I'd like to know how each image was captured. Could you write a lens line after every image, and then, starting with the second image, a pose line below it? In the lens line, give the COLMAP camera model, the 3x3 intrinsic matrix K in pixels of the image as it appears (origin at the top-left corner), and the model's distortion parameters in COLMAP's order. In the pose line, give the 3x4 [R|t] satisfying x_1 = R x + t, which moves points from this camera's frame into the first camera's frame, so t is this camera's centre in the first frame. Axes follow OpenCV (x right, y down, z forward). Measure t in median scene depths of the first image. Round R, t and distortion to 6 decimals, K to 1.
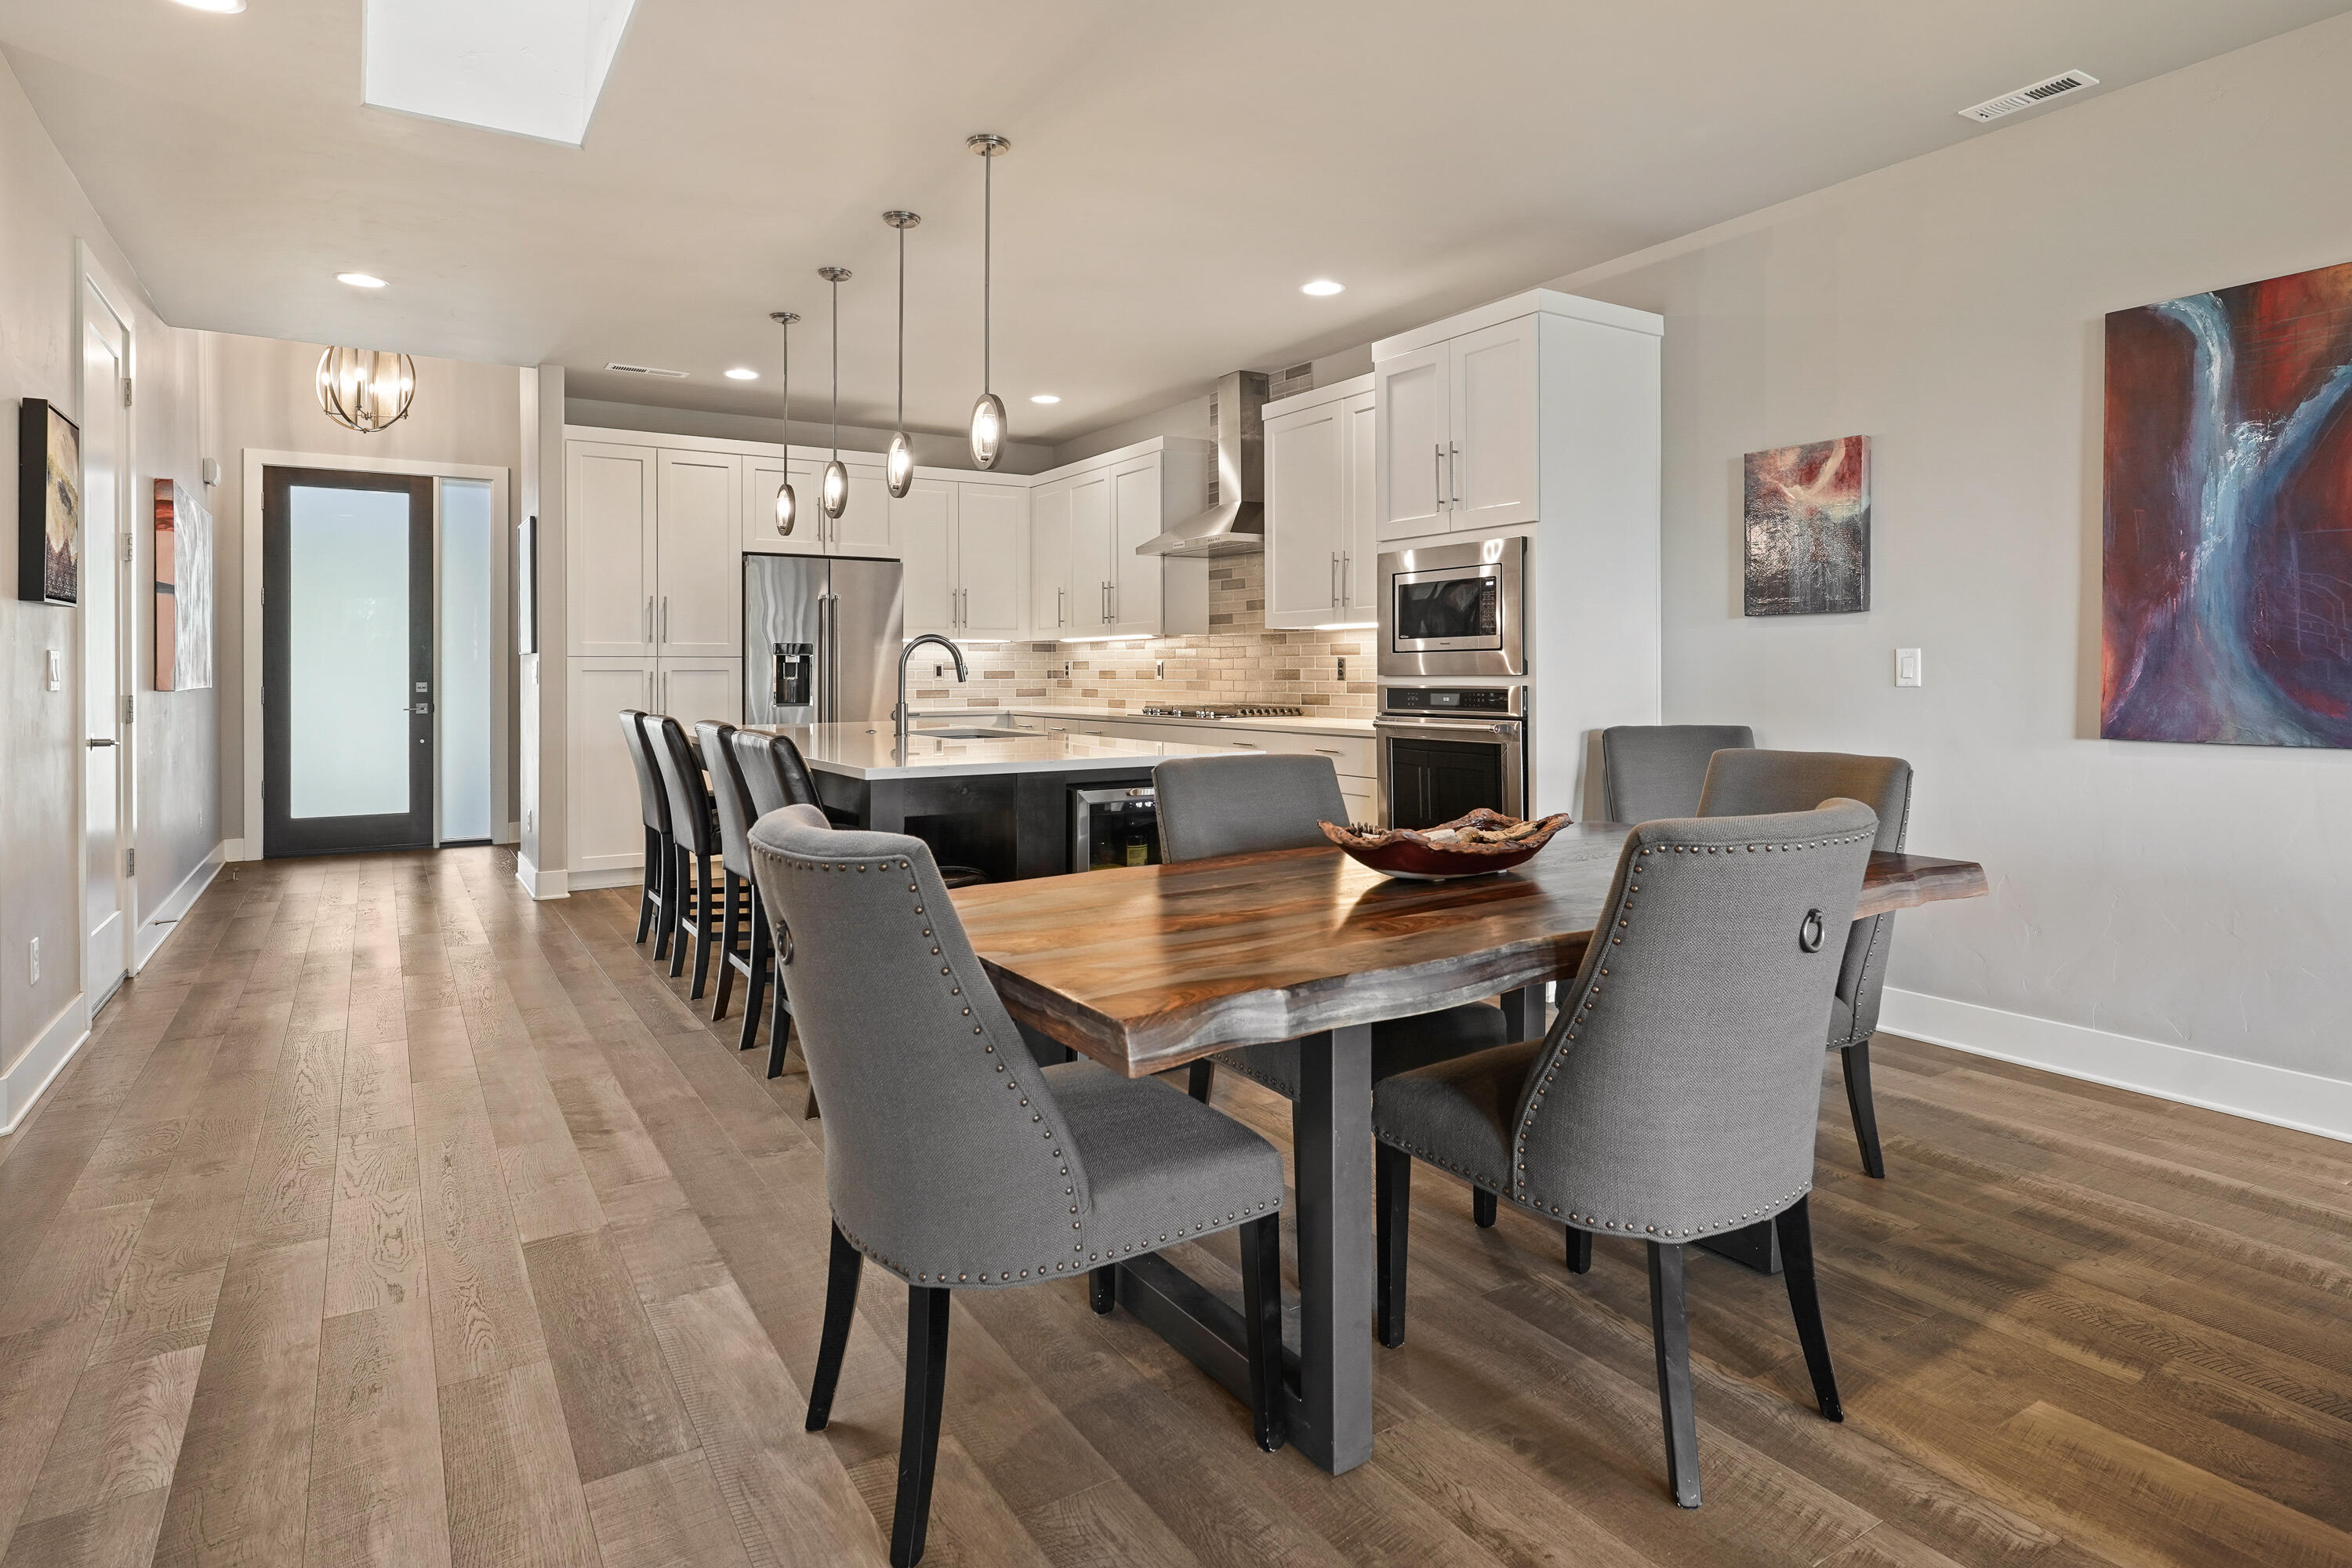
lens RADIAL K [[1279.2, 0, 1173.4], [0, 1279.2, 675.0], [0, 0, 1]] dist [-0.002726, 0.002885]
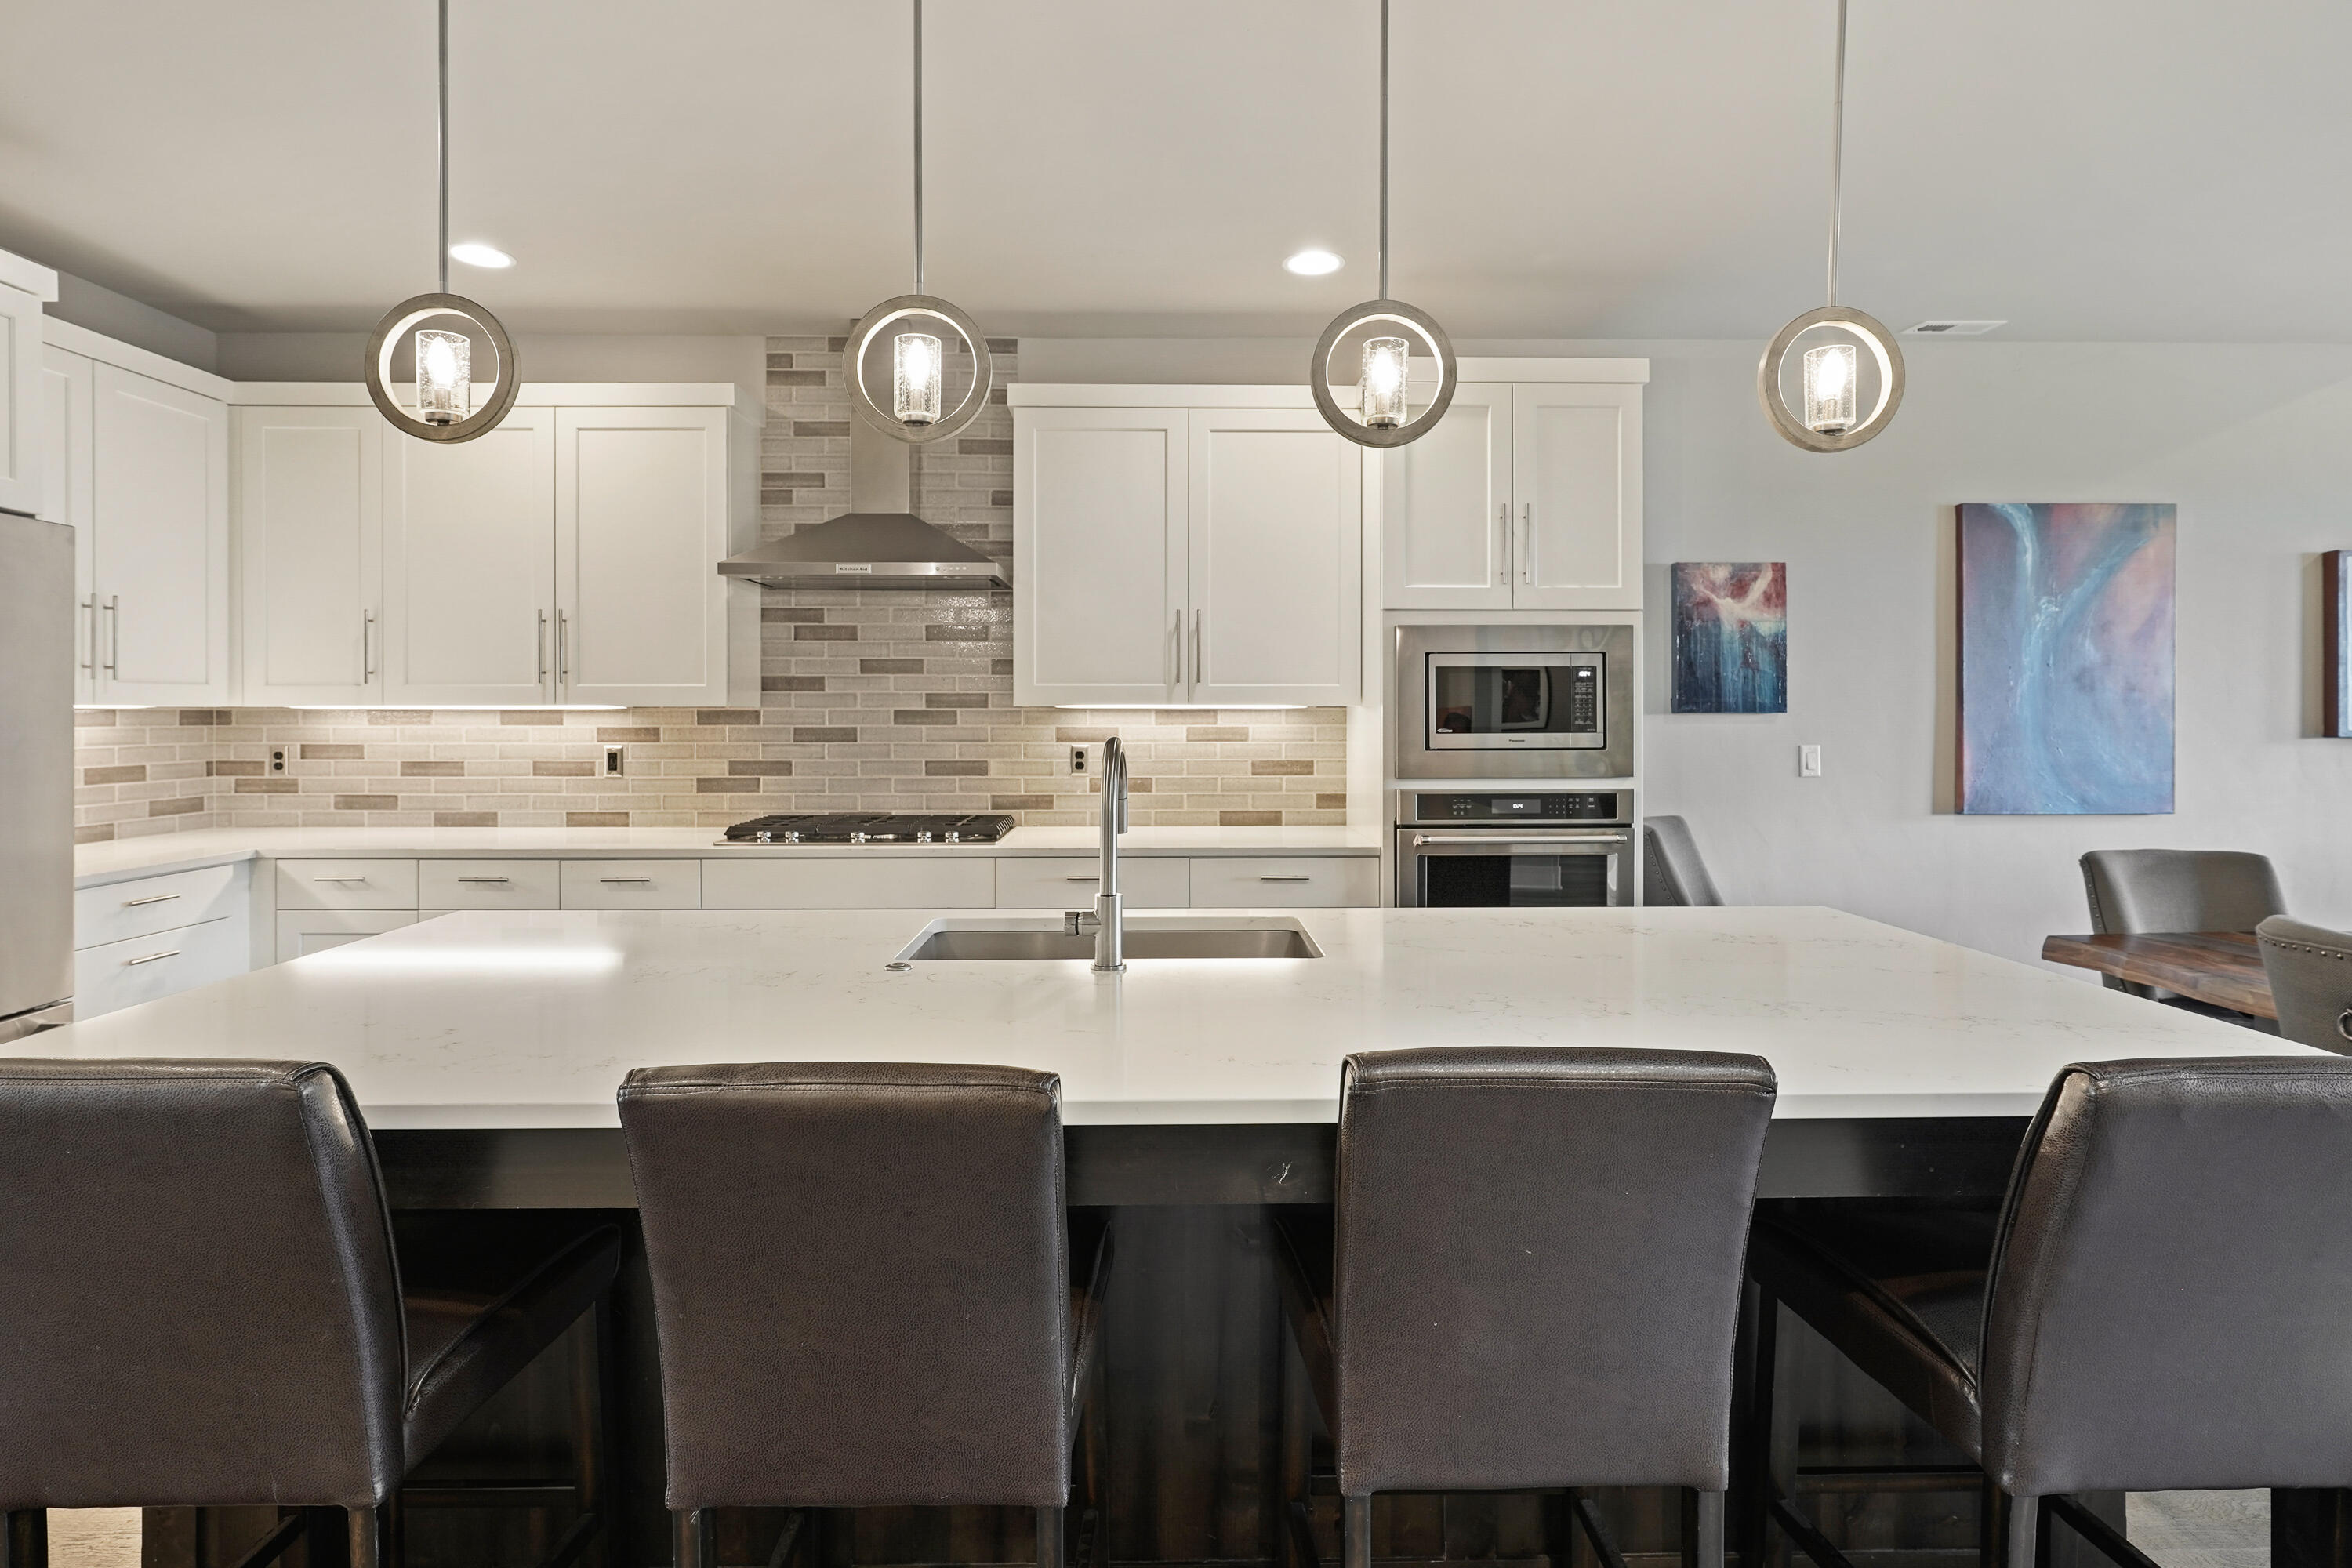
lens RADIAL K [[1155.7, 0, 1177.2], [0, 1155.7, 711.9], [0, 0, 1]] dist [-0.011227, 0.006908]
pose [[0.518318, 0.002444, 0.855184, -0.380770], [0.001080, 0.999993, -0.003512, -0.027893], [-0.855187, 0.002744, 0.518312, 0.542462]]
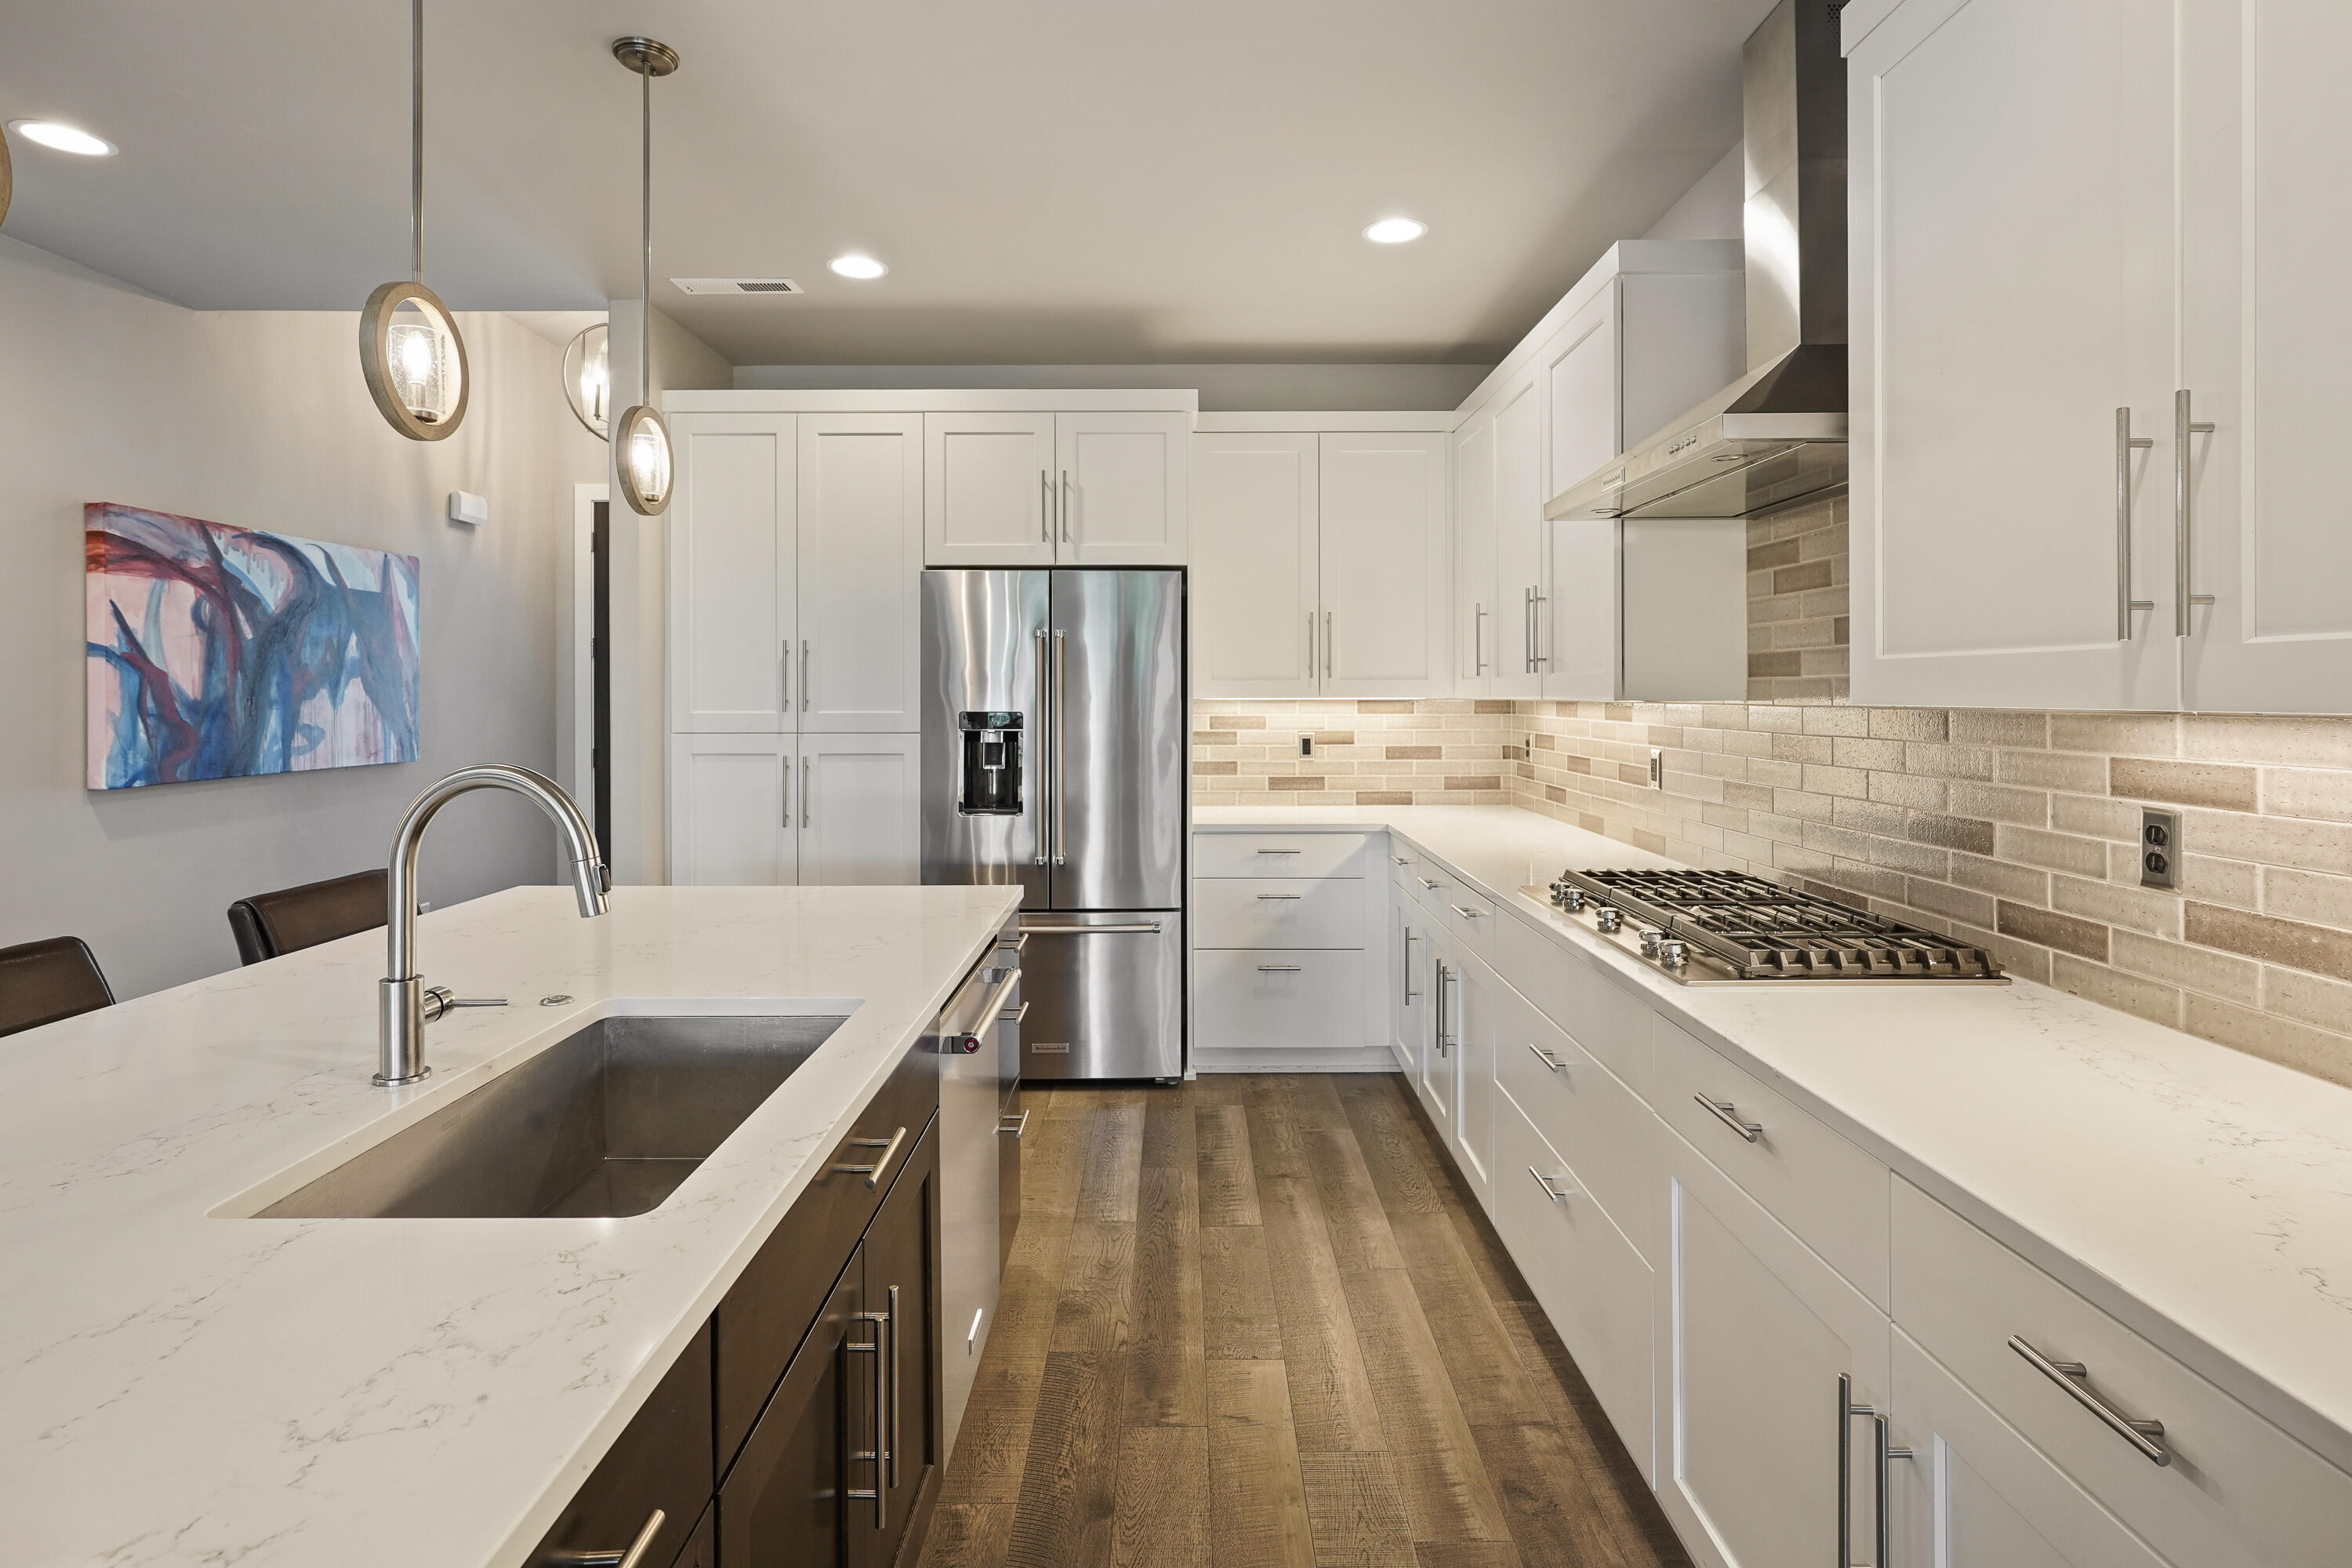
lens RADIAL K [[1155.7, 0, 1180.2], [0, 1155.7, 690.5], [0, 0, 1]] dist [-0.011227, 0.006908]
pose [[0.848749, 0.000944, -0.528795, 0.074114], [-0.002865, 0.999992, -0.002814, -0.035009], [0.528788, 0.003903, 0.848745, 0.605930]]
